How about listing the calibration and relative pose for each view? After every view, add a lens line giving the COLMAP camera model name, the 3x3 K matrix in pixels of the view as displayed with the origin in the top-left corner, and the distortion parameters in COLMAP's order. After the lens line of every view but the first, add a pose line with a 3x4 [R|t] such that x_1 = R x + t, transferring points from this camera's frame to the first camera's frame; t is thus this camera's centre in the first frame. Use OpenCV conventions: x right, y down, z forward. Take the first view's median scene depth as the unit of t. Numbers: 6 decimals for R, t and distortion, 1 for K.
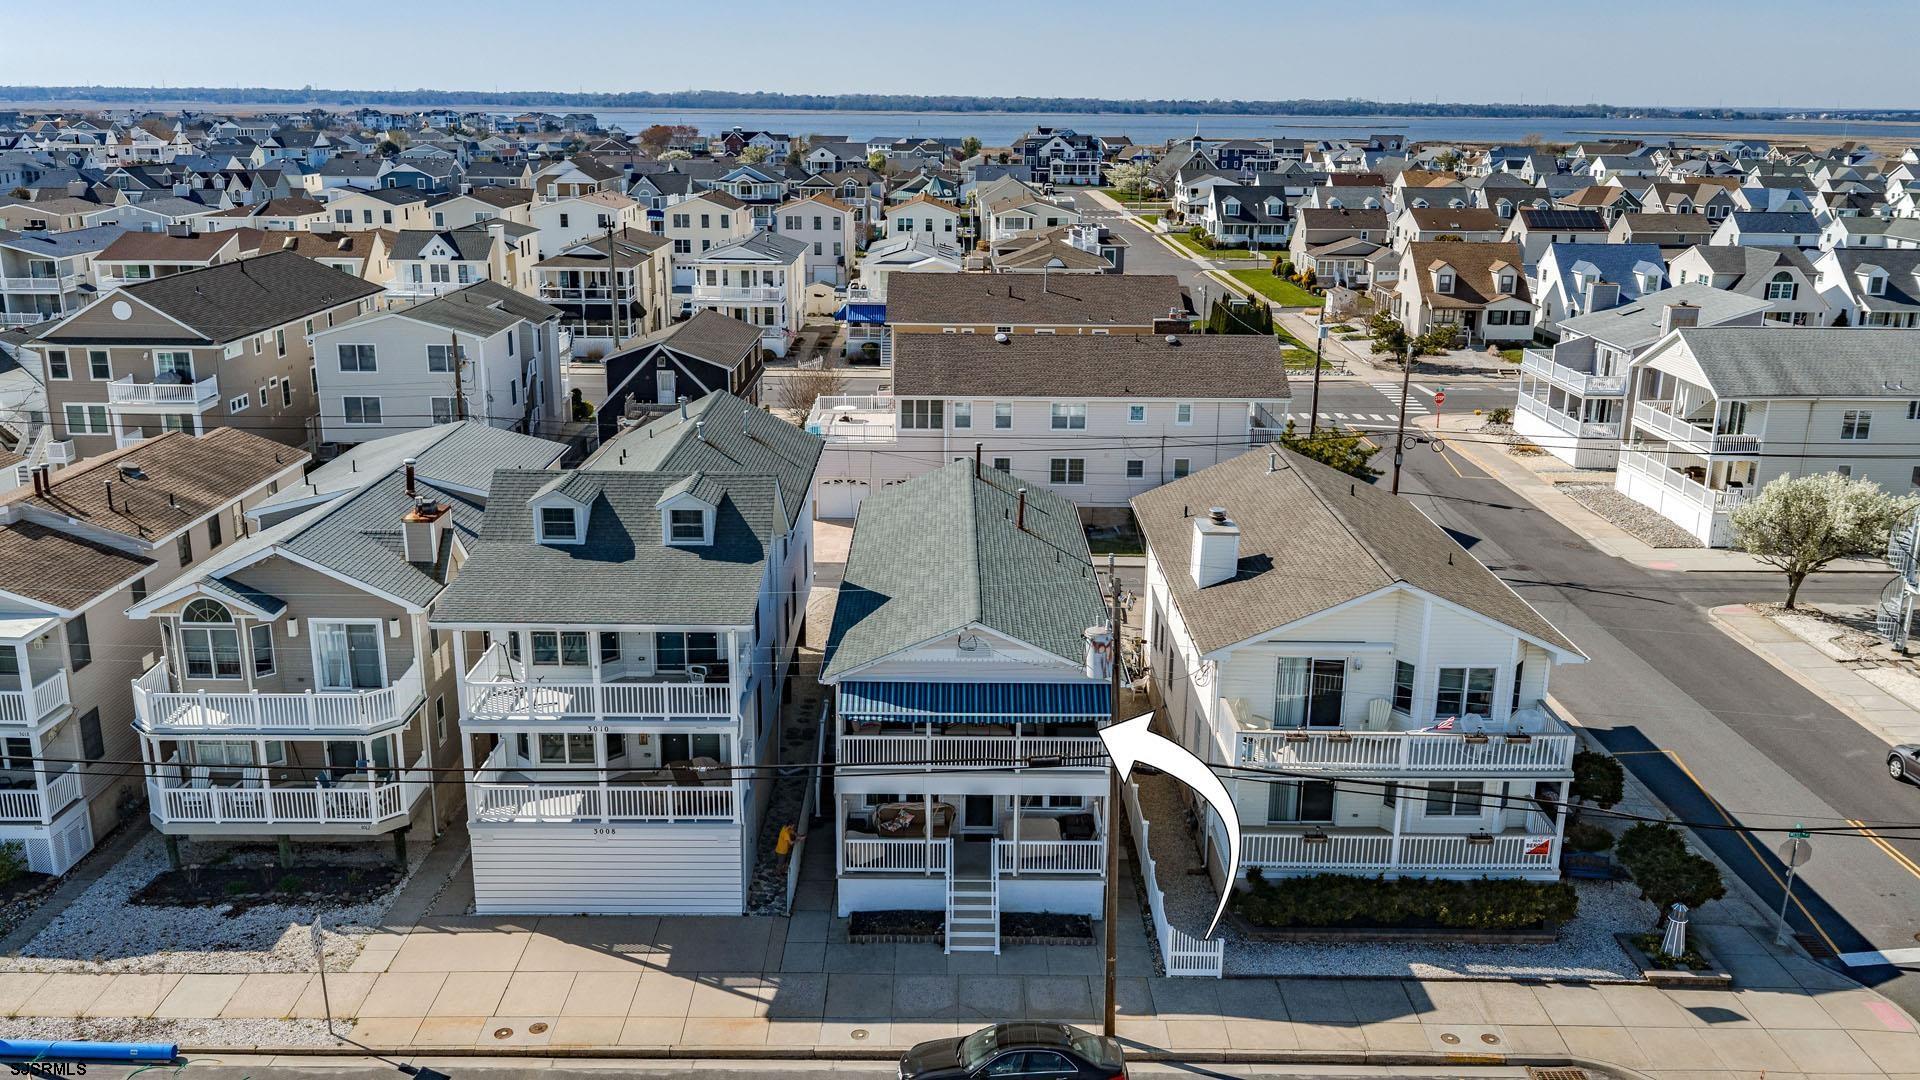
lens RADIAL K [[1584.6, 0, 960.0], [0, 1584.6, 540.0], [0, 0, 1]] dist [0.014061, 0.000967]
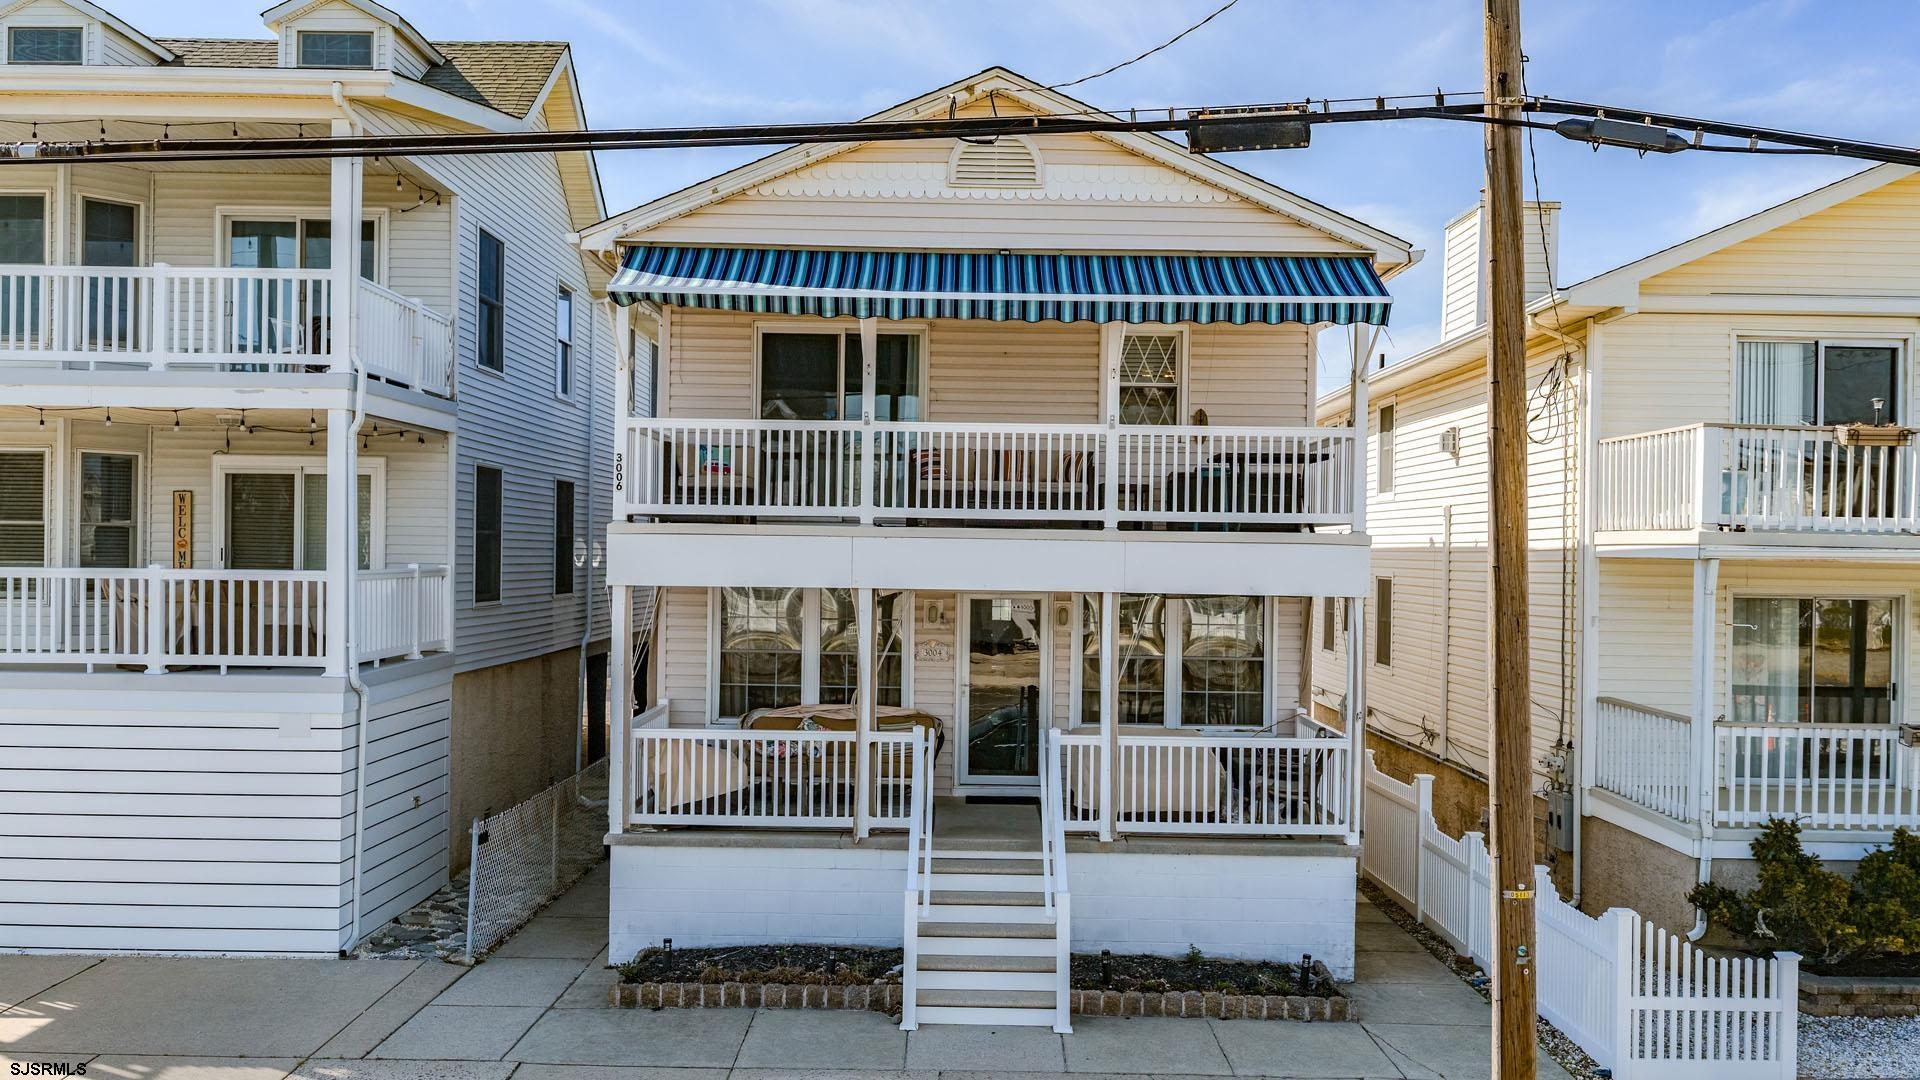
lens RADIAL K [[1574.2, 0, 960.0], [0, 1574.2, 540.0], [0, 0, 1]] dist [0.005127, 0.000609]
pose [[0.999958, 0.001109, -0.009125, 0.005085], [-0.003557, 0.962039, -0.272889, 0.245220], [0.008476, 0.272910, 0.962002, 0.644042]]
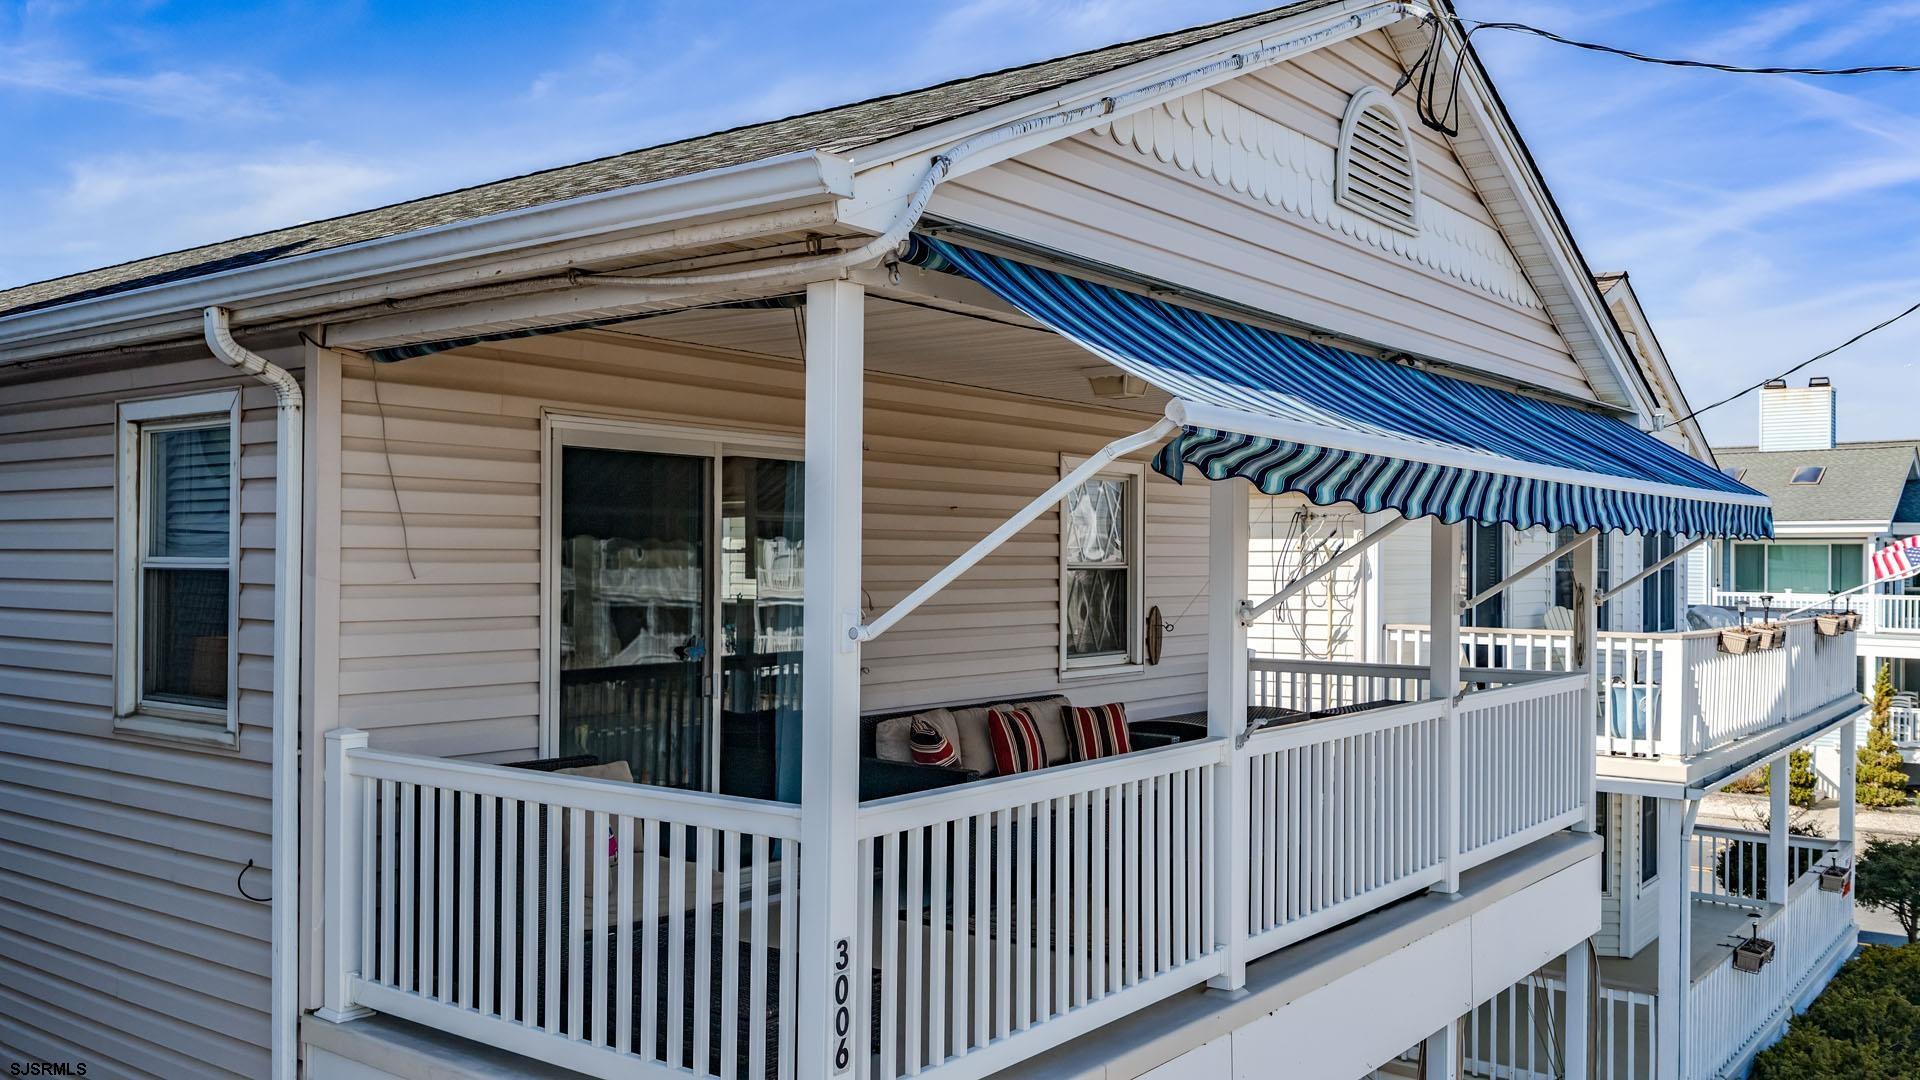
lens RADIAL K [[1584.6, 0, 960.0], [0, 1584.6, 540.0], [0, 0, 1]] dist [0.014061, 0.000967]
pose [[0.615546, -0.001521, 0.788099, -0.152213], [0.212092, 0.963425, -0.163795, 0.122675], [-0.759025, 0.267973, 0.593356, 0.907035]]
